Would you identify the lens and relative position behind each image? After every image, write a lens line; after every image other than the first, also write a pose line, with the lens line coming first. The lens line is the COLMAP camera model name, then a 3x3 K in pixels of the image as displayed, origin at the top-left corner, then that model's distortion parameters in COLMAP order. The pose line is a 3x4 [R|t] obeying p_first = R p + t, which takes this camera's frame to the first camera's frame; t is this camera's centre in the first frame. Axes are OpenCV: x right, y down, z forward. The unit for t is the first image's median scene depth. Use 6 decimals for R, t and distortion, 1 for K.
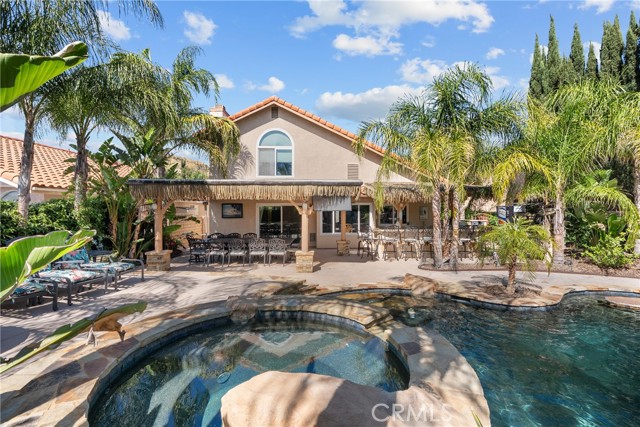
lens RADIAL K [[290.9, 0, 325.1], [0, 290.9, 208.8], [0, 0, 1]] dist [-0.001493, -0.000098]
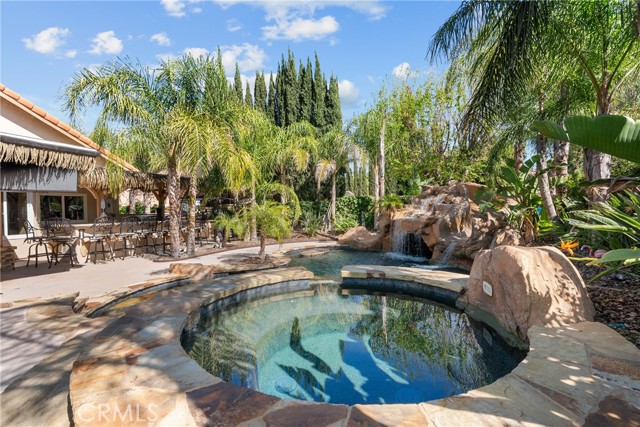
lens RADIAL K [[289.7, 0, 322.9], [0, 289.7, 213.9], [0, 0, 1]] dist [-0.003156, 0.000212]
pose [[0.386326, -0.019164, 0.922163, -0.242327], [0.013160, 0.999797, 0.015264, 0.043042], [-0.922269, 0.006239, 0.386499, 0.160671]]
